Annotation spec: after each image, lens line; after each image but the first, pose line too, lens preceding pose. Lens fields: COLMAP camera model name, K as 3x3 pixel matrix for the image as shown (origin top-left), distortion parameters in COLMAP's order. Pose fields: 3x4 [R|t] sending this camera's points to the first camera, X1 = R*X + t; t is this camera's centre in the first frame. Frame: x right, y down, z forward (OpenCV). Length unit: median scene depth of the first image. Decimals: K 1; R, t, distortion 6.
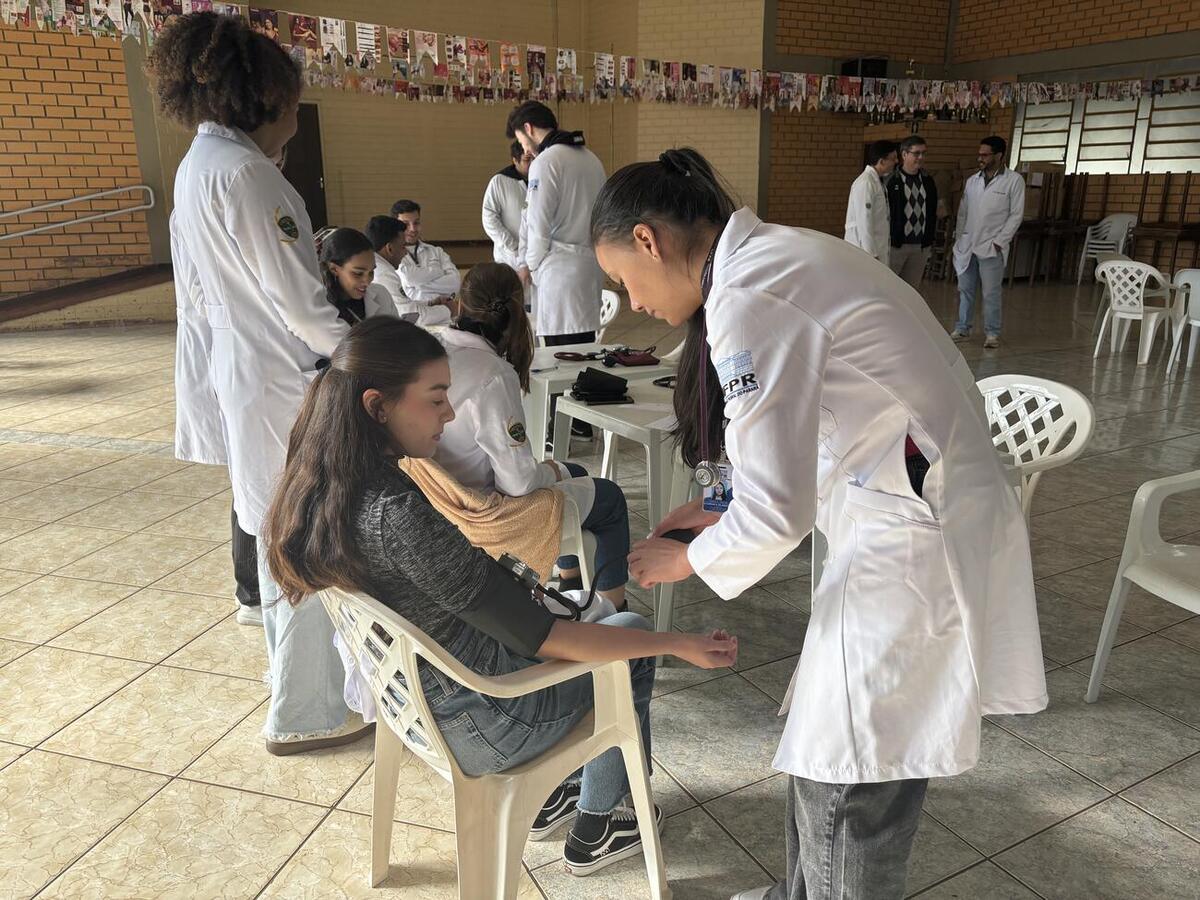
lens RADIAL K [[905.1, 0, 600.0], [0, 905.1, 450.0], [0, 0, 1]] dist [-0.000734, -0.005102]
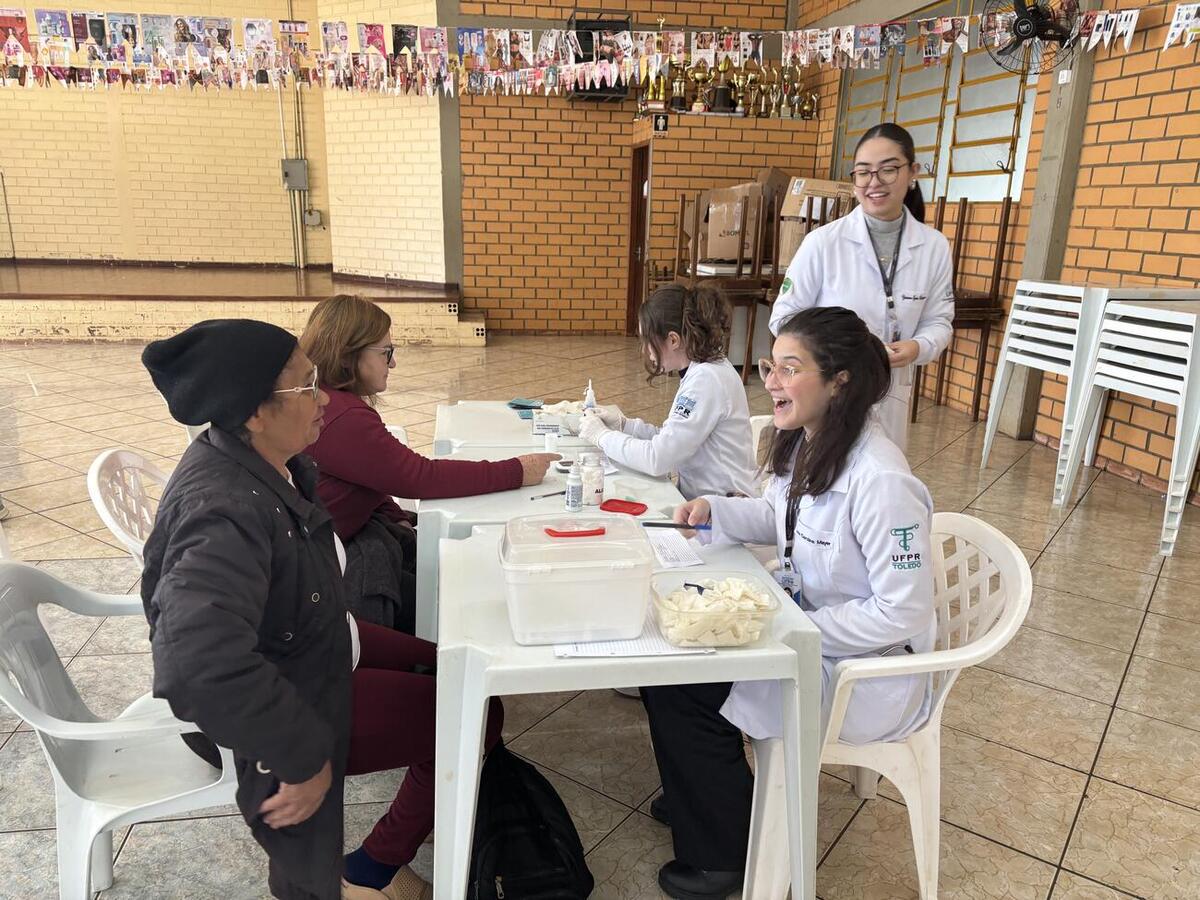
lens RADIAL K [[905.1, 0, 600.0], [0, 905.1, 450.0], [0, 0, 1]] dist [-0.000734, -0.005102]
pose [[0.917541, 0.138825, -0.372620, 0.601373], [-0.148432, 0.988918, 0.002935, -0.119769], [0.368899, 0.052616, 0.927979, 0.396532]]
